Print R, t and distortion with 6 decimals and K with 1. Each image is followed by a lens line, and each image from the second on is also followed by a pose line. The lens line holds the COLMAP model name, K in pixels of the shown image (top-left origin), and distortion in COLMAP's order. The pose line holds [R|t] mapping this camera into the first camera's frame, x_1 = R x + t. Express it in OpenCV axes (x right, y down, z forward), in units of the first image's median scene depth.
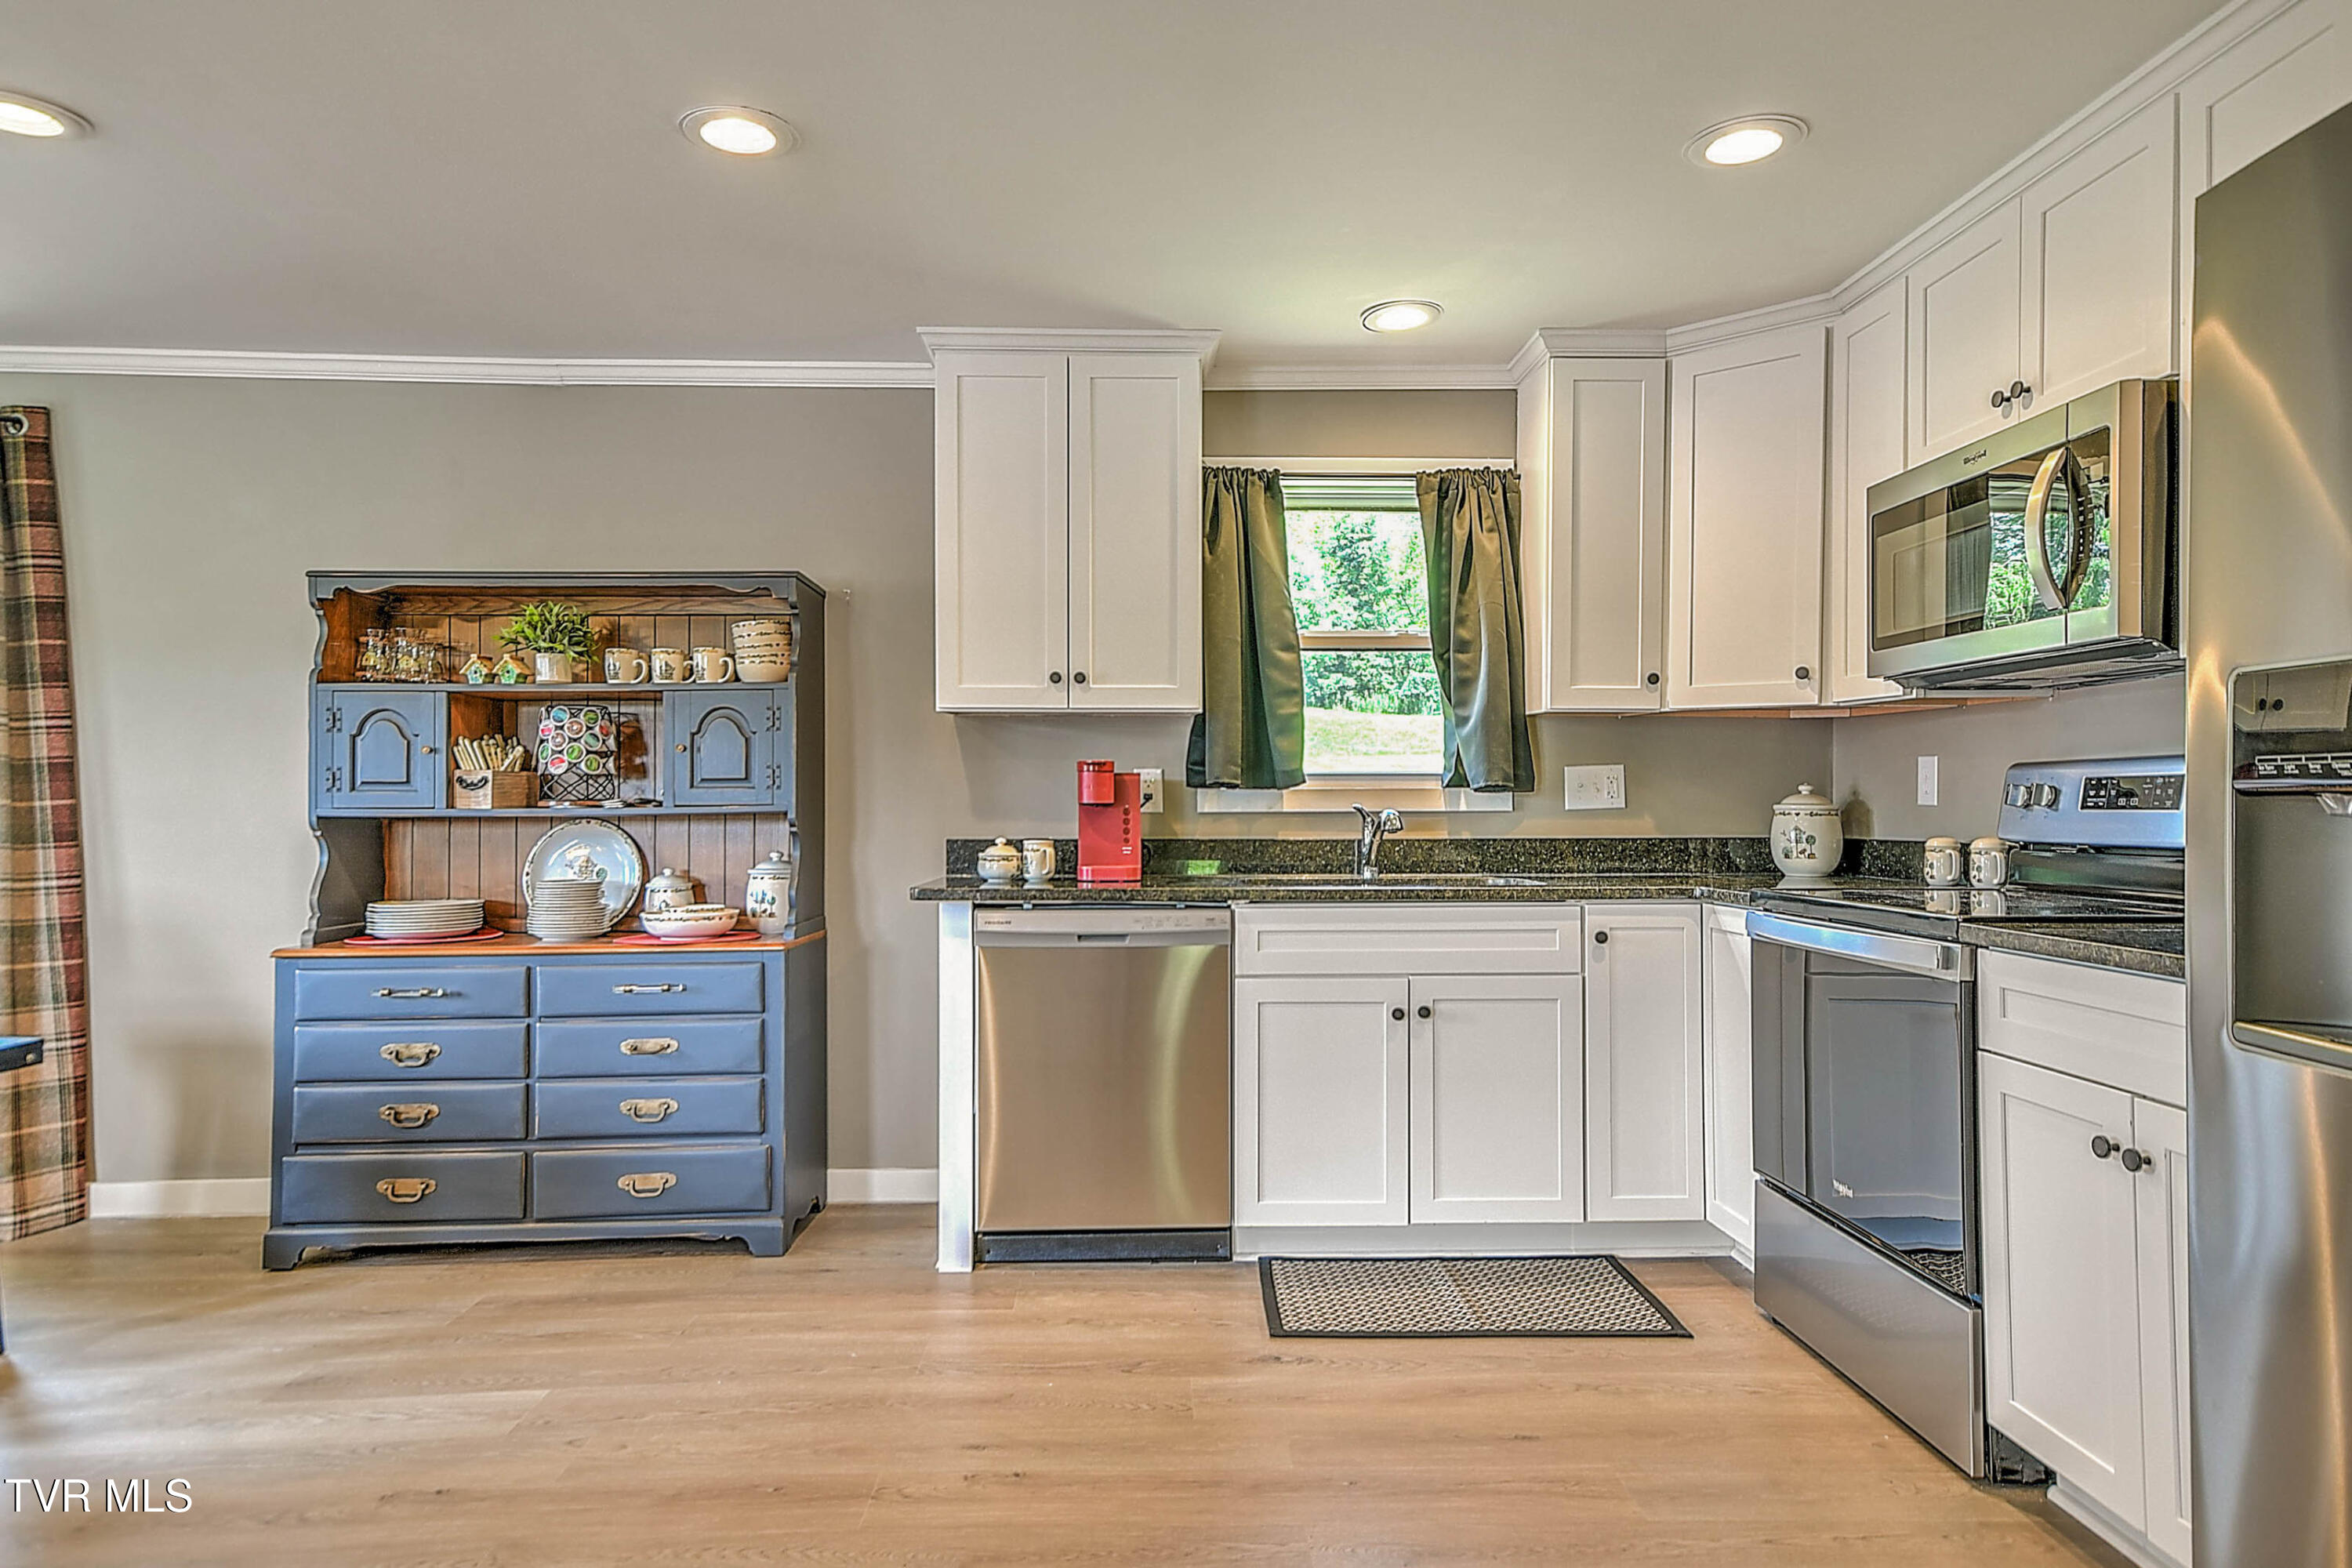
lens RADIAL K [[1386.4, 0, 1180.1], [0, 1386.4, 786.2], [0, 0, 1]] dist [0.031692, 0.003870]
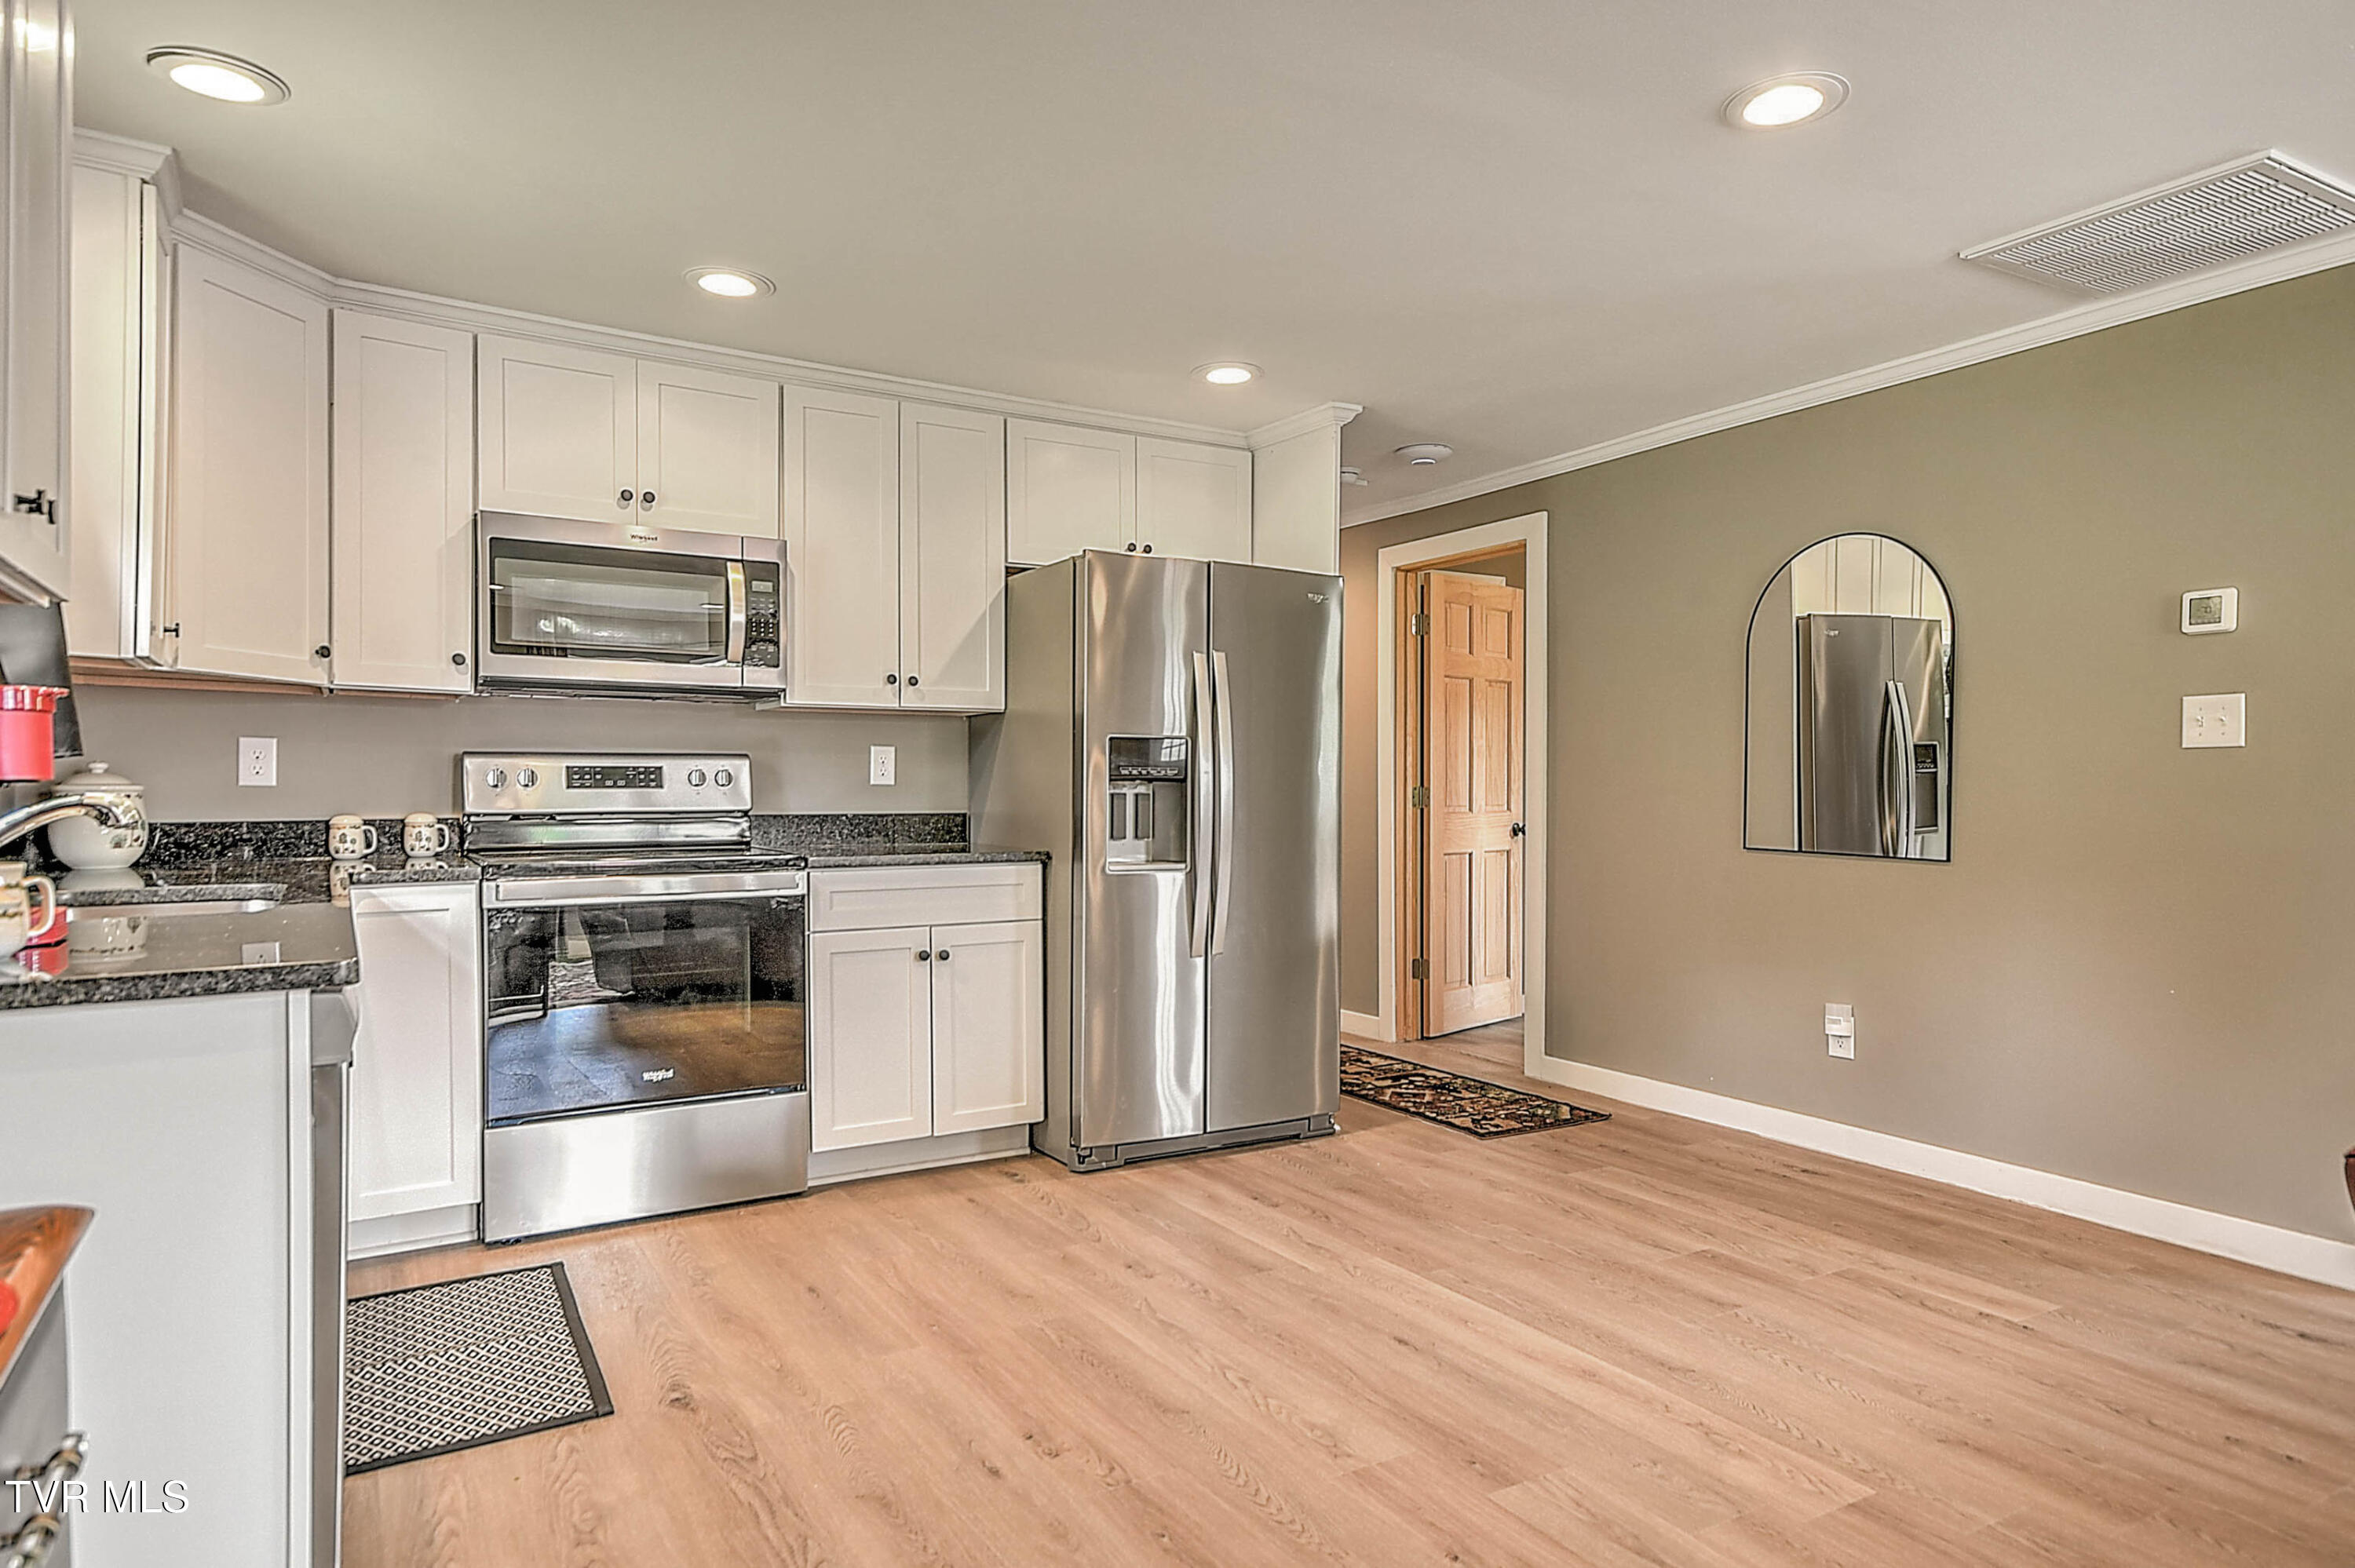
lens RADIAL K [[1388.0, 0, 1182.0], [0, 1388.0, 801.1], [0, 0, 1]] dist [0.031692, 0.003870]
pose [[-0.492269, -0.008877, 0.870398, -0.689865], [-0.009856, 0.999941, 0.004624, 0.013282], [-0.870387, -0.006302, -0.492328, 0.917900]]
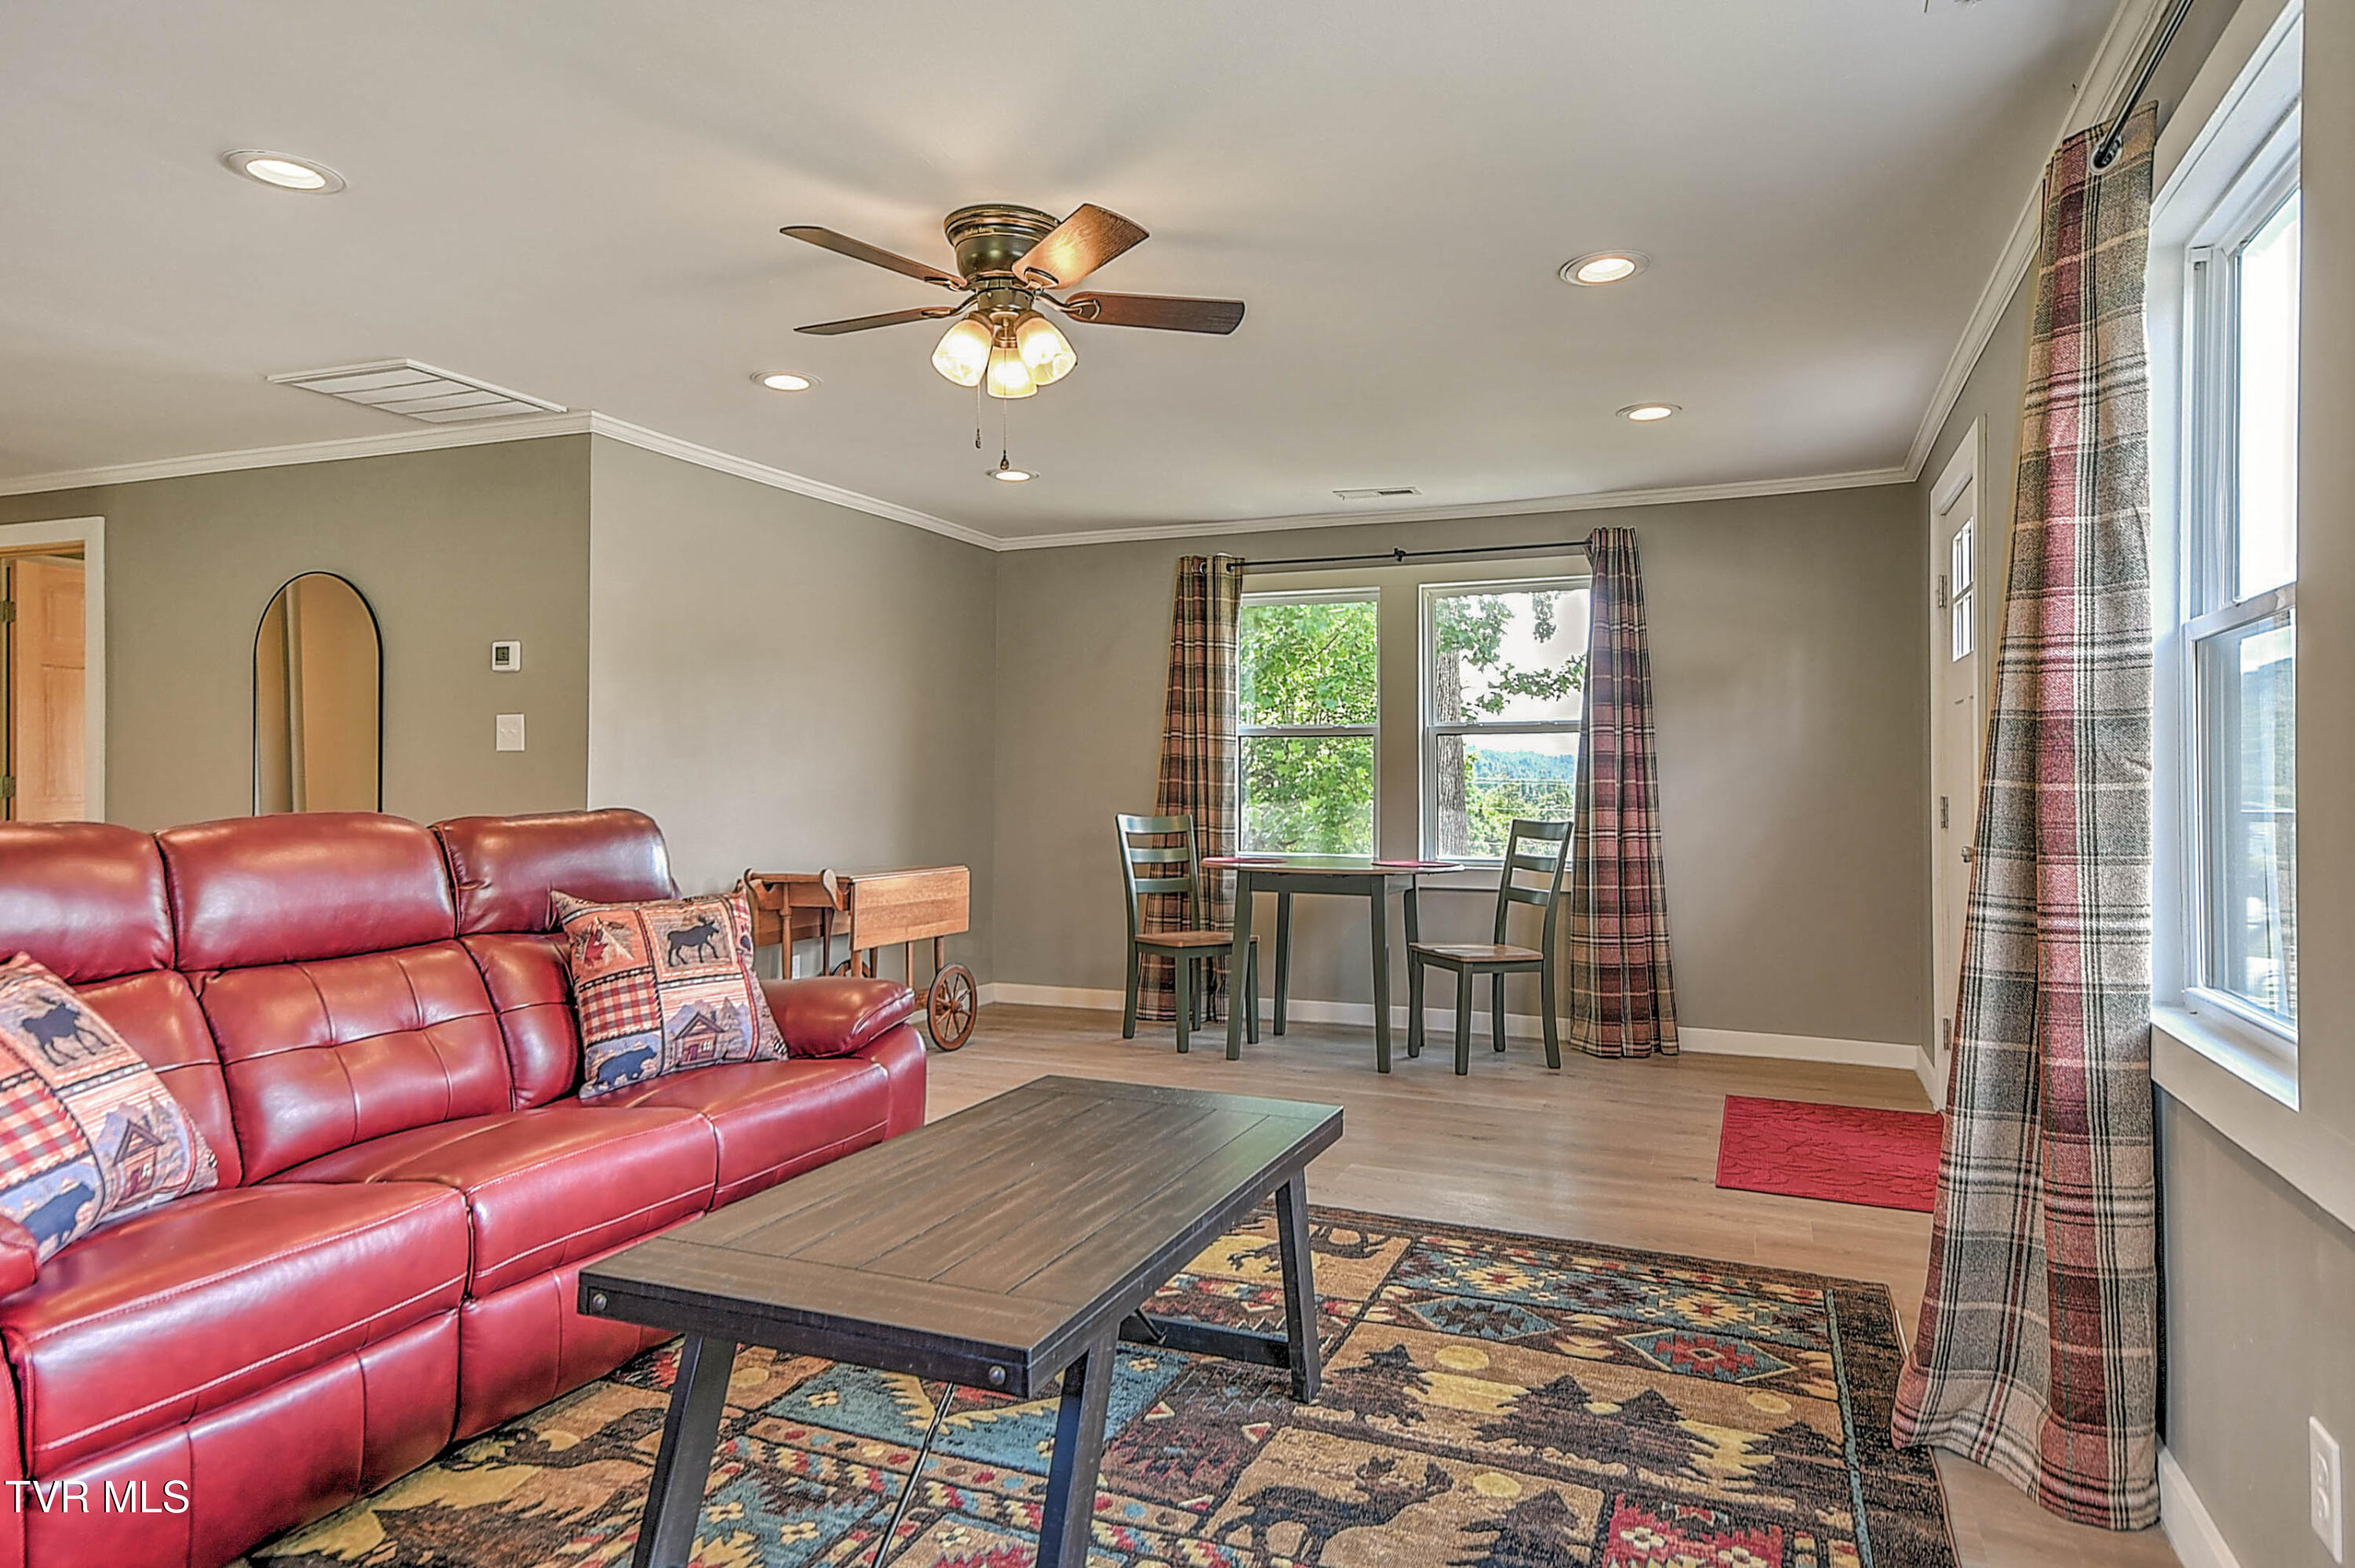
lens RADIAL K [[1388.0, 0, 1152.9], [0, 1388.0, 774.1], [0, 0, 1]] dist [0.031692, 0.003870]
pose [[-0.897906, -0.003956, 0.440169, -1.338112], [-0.010193, 0.999878, -0.011805, 0.009742], [-0.440069, -0.015087, -0.897837, 0.797838]]
